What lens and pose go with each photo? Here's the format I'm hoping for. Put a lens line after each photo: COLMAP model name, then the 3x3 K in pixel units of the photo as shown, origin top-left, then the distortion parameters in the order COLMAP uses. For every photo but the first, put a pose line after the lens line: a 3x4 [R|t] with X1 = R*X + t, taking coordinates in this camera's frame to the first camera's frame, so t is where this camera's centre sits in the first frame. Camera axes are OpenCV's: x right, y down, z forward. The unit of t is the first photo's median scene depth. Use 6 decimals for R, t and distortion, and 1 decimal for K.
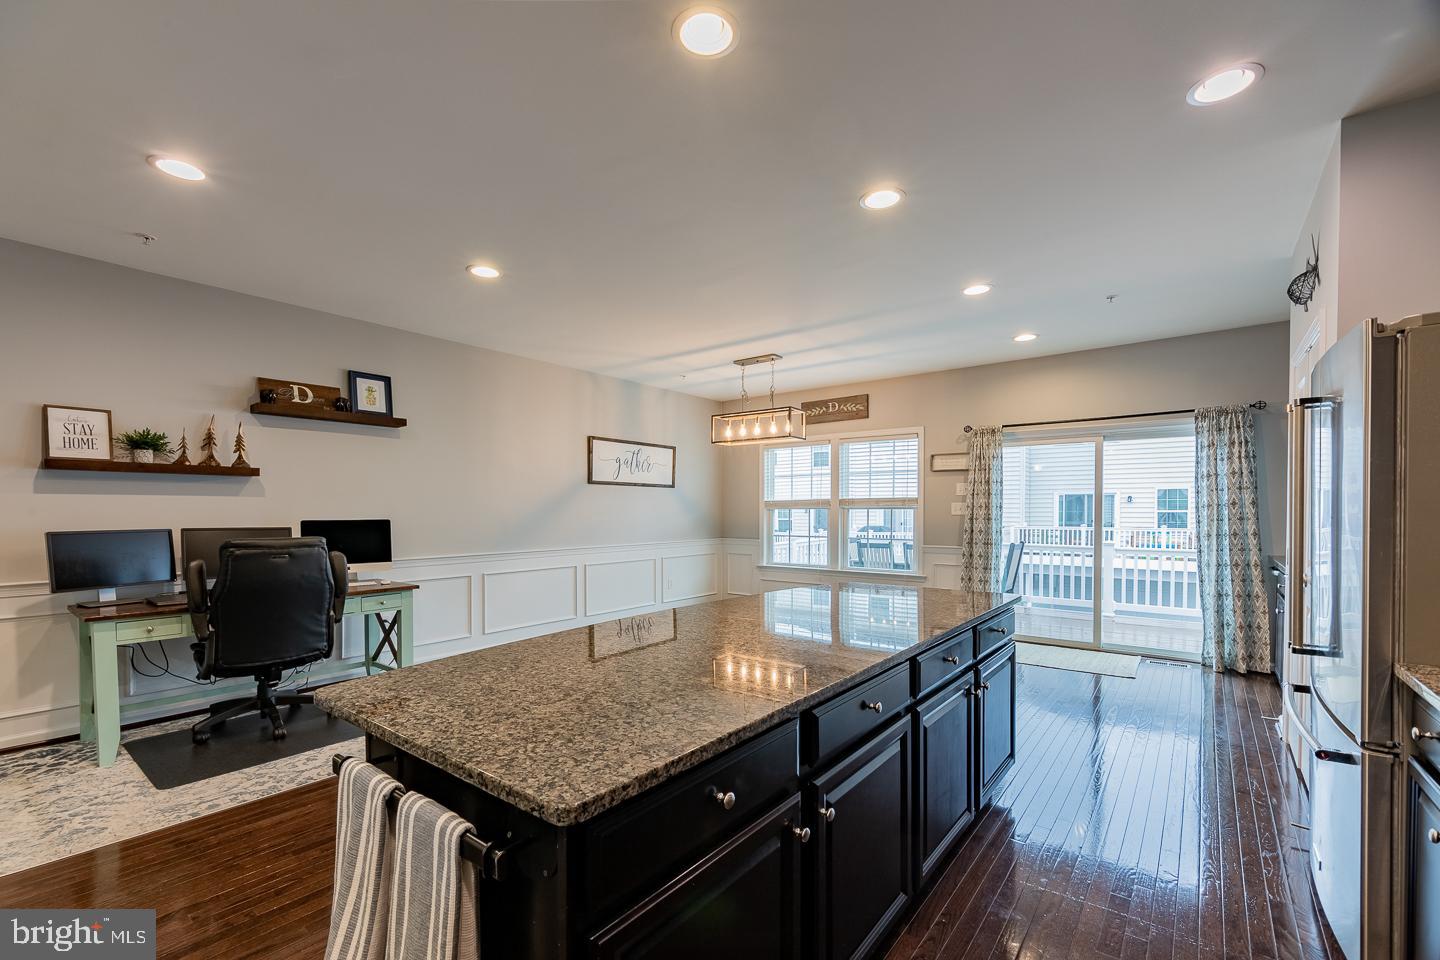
lens RADIAL K [[586.7, 0, 713.3], [0, 586.7, 516.7], [0, 0, 1]] dist [0.000878, -0.000096]
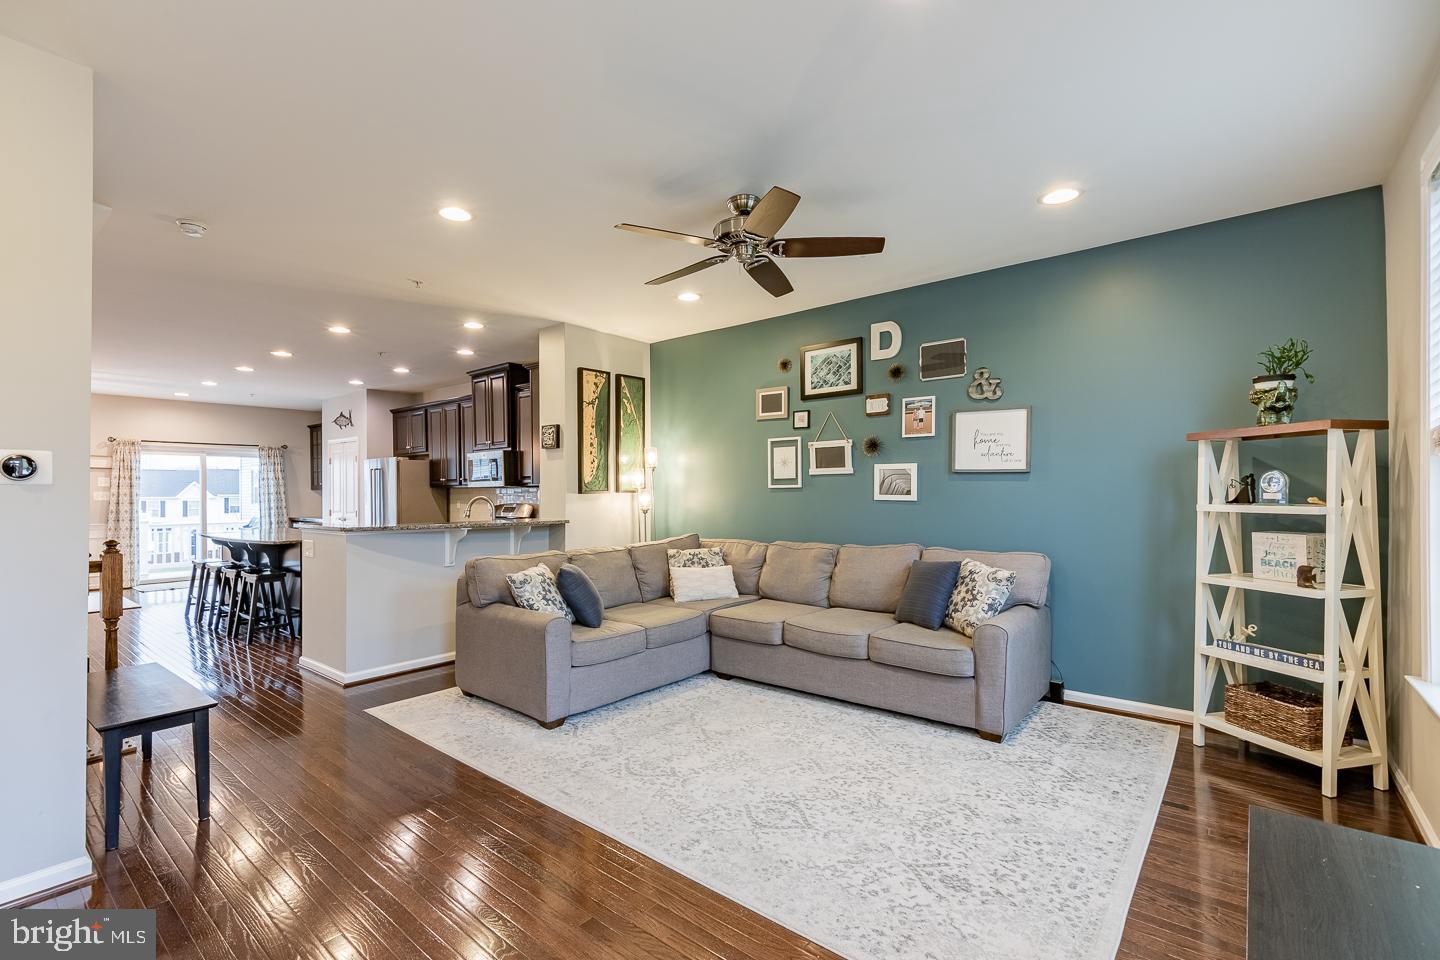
lens RADIAL K [[610.9, 0, 716.2], [0, 610.9, 492.3], [0, 0, 1]] dist [-0.000457, -0.000059]
pose [[-0.019214, 0.001656, 0.999814, -1.064114], [0.017697, 0.999843, -0.001316, 0.004733], [-0.999659, 0.017668, -0.019241, -0.420045]]
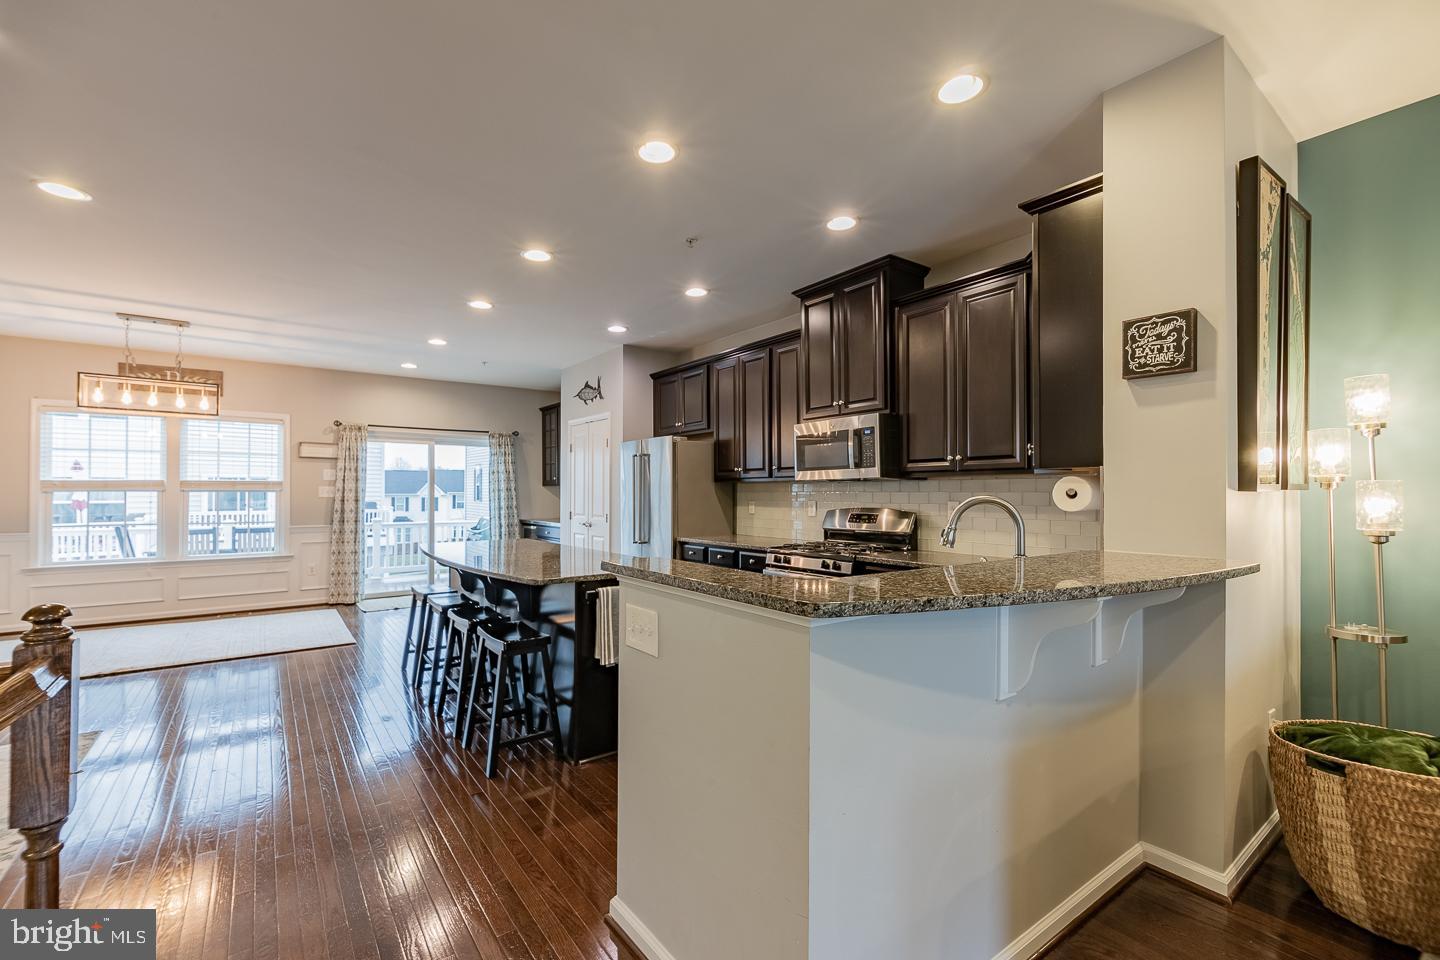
lens RADIAL K [[616.5, 0, 721.7], [0, 616.5, 486.1], [0, 0, 1]] dist [0.002028, 0.000083]
pose [[0.244871, 0.012329, 0.969477, -0.569490], [0.010415, 0.999828, -0.015346, 0.001821], [-0.969500, 0.013855, 0.244700, -0.036295]]
